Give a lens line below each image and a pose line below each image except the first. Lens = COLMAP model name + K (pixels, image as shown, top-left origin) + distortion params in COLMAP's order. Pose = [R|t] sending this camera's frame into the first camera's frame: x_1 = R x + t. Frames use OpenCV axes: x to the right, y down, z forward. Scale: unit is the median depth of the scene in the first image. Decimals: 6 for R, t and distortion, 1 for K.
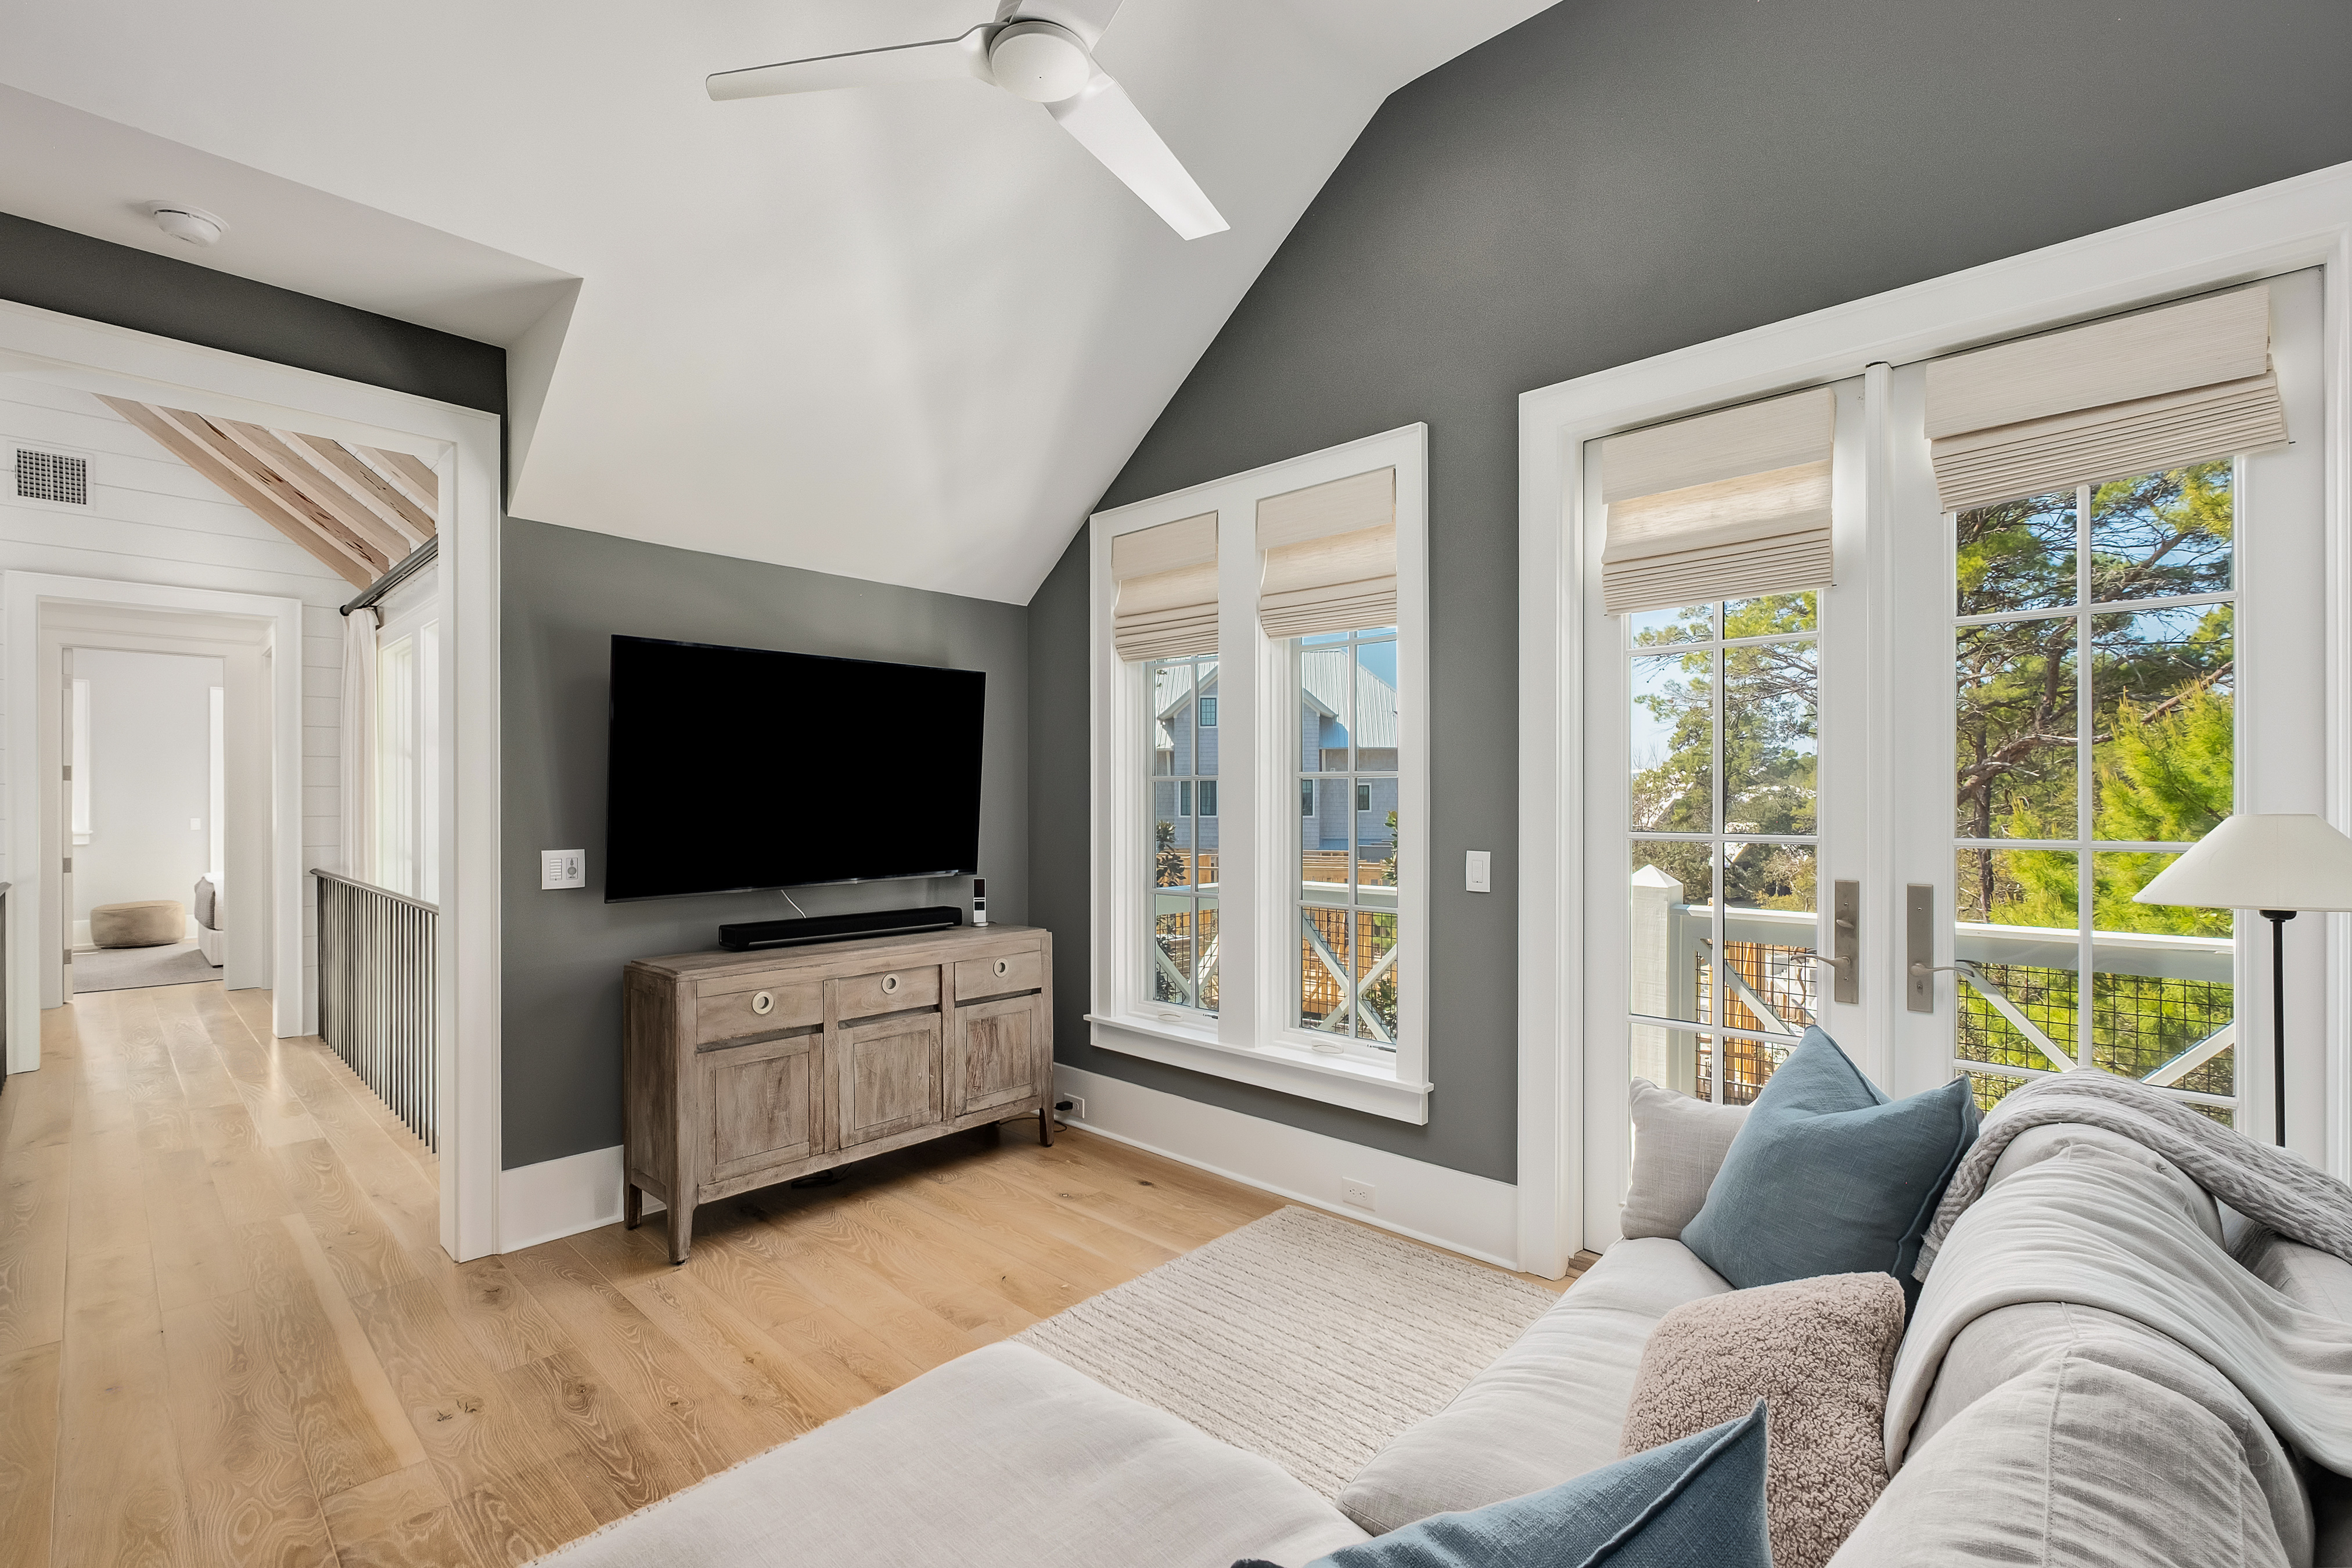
lens RADIAL K [[1044.3, 0, 1168.1], [0, 1044.3, 797.1], [0, 0, 1]] dist [0.002152, 0.000258]
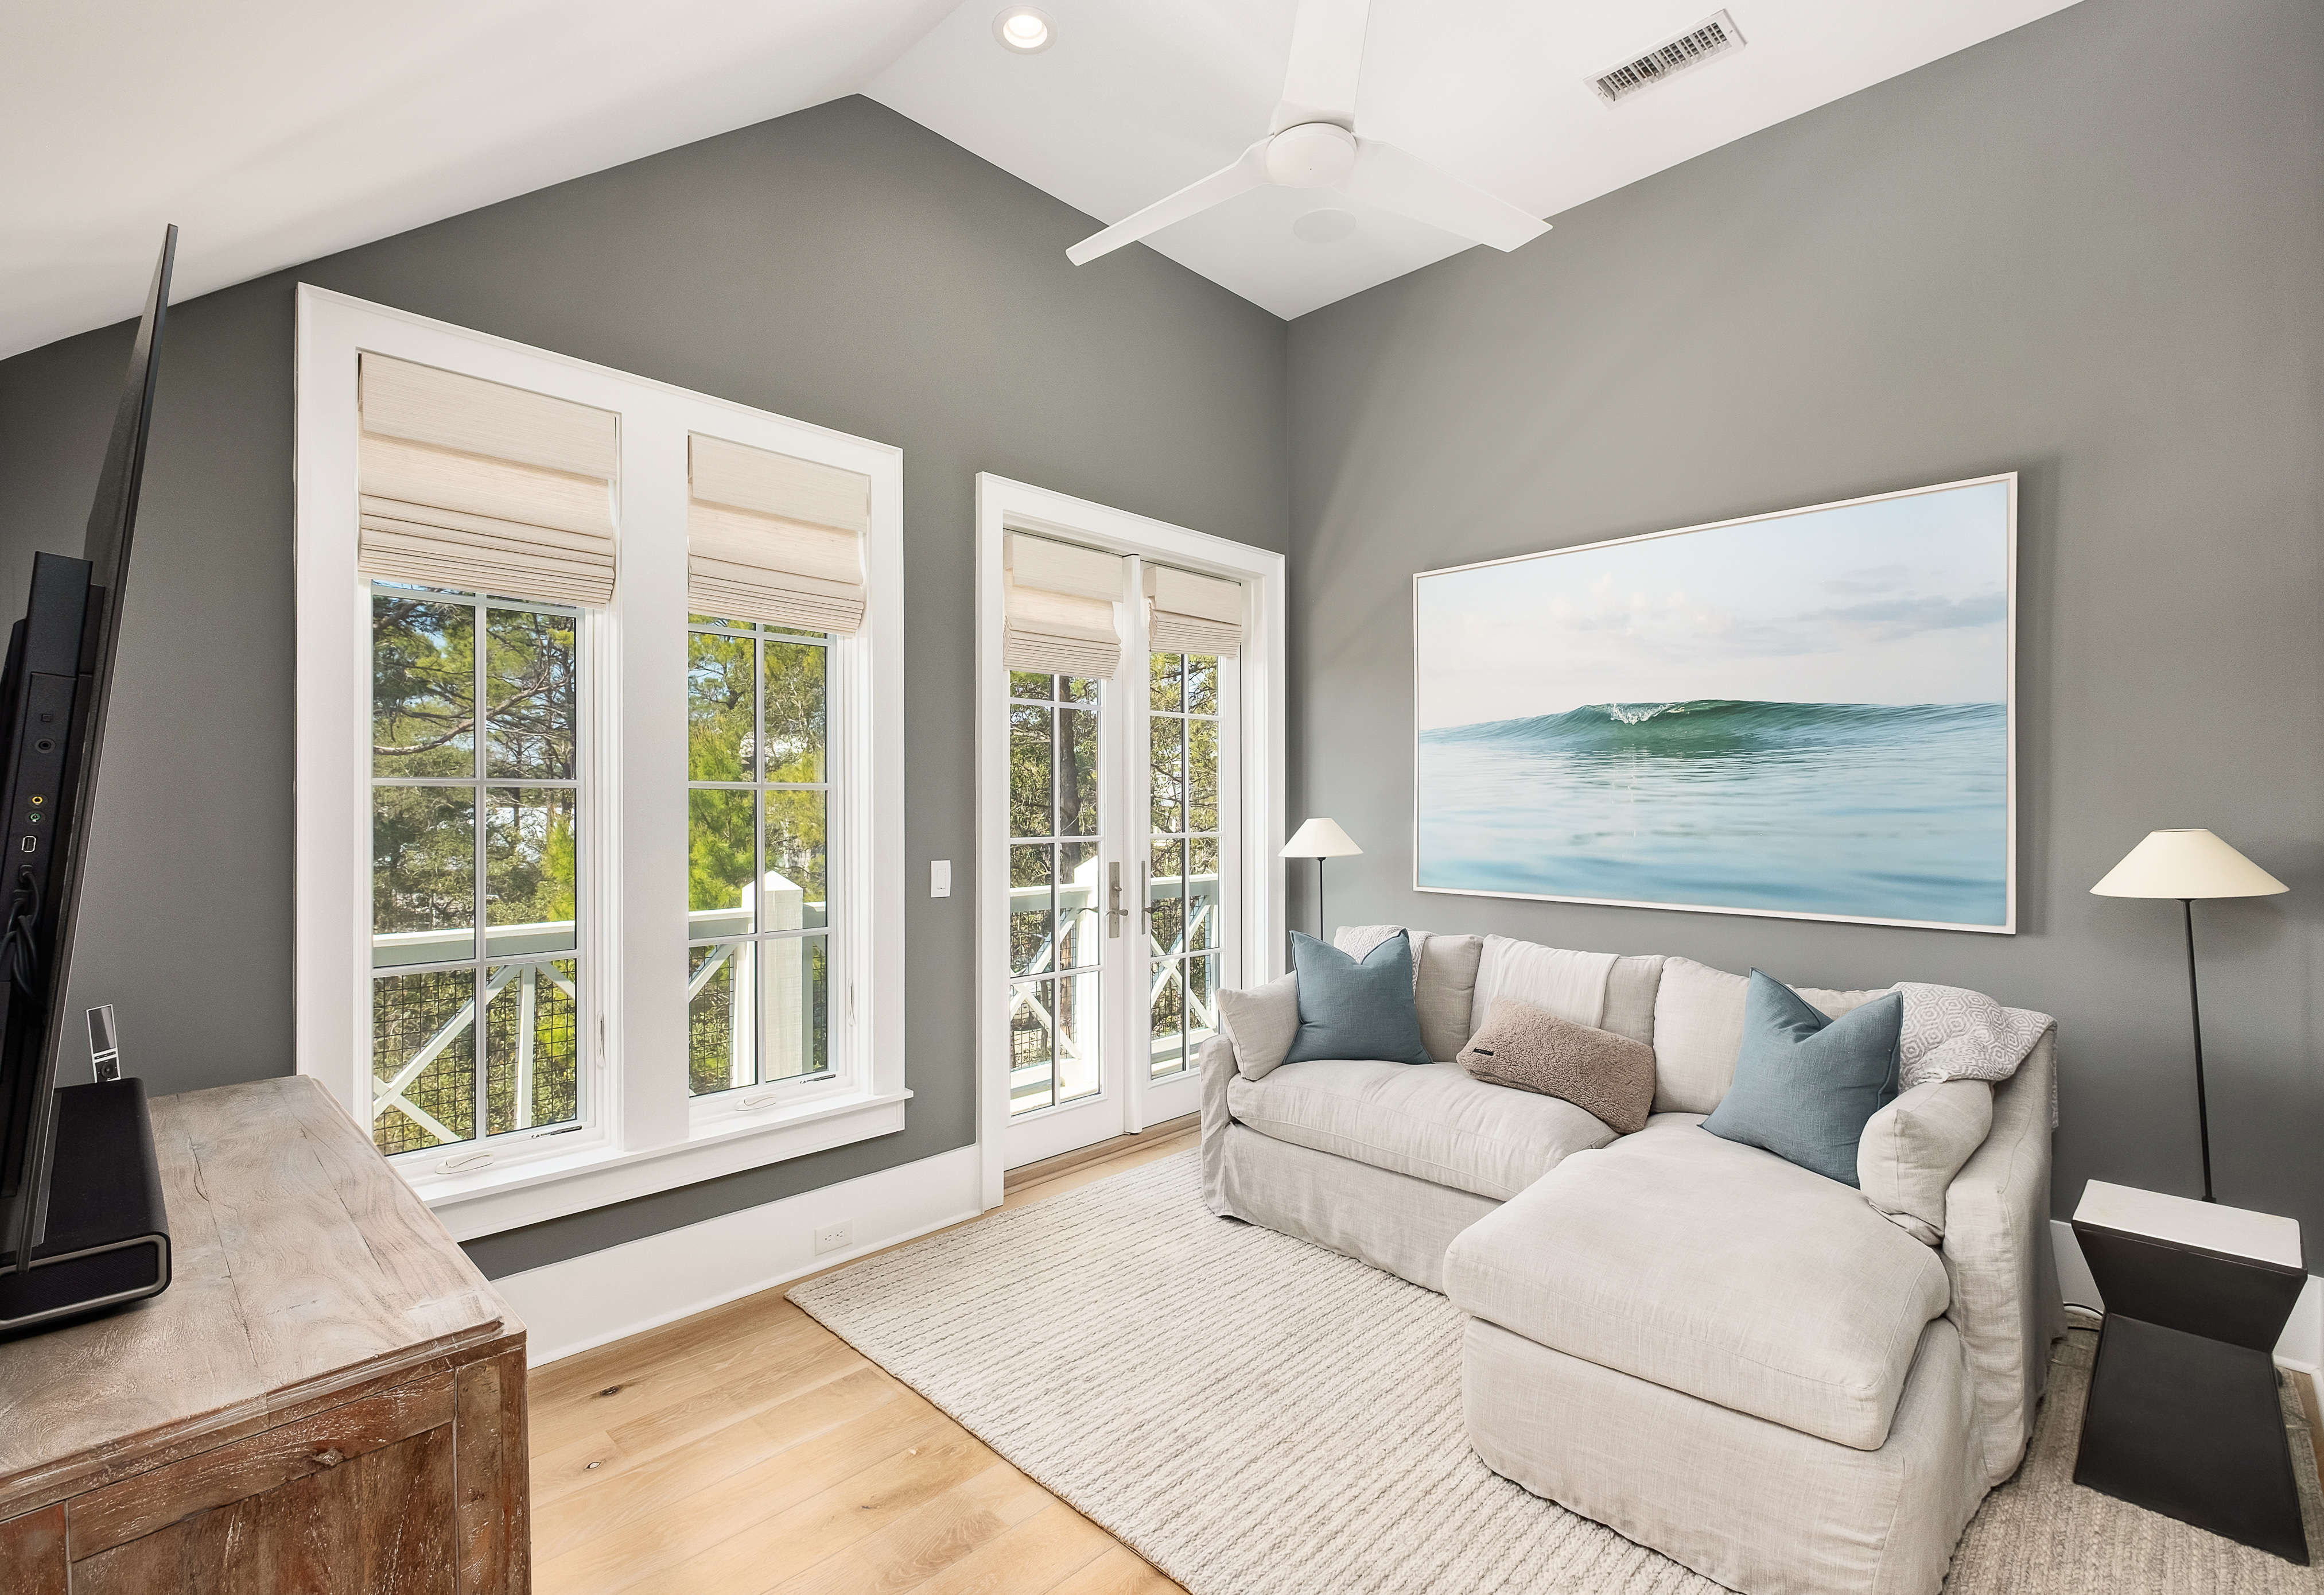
lens RADIAL K [[1036.2, 0, 1152.9], [0, 1036.2, 805.3], [0, 0, 1]] dist [0.000720, 0.000002]
pose [[0.015292, 0.005978, 0.999865, -0.800715], [0.000695, 0.999982, -0.005990, -0.000297], [-0.999883, 0.000787, 0.015288, 0.759042]]
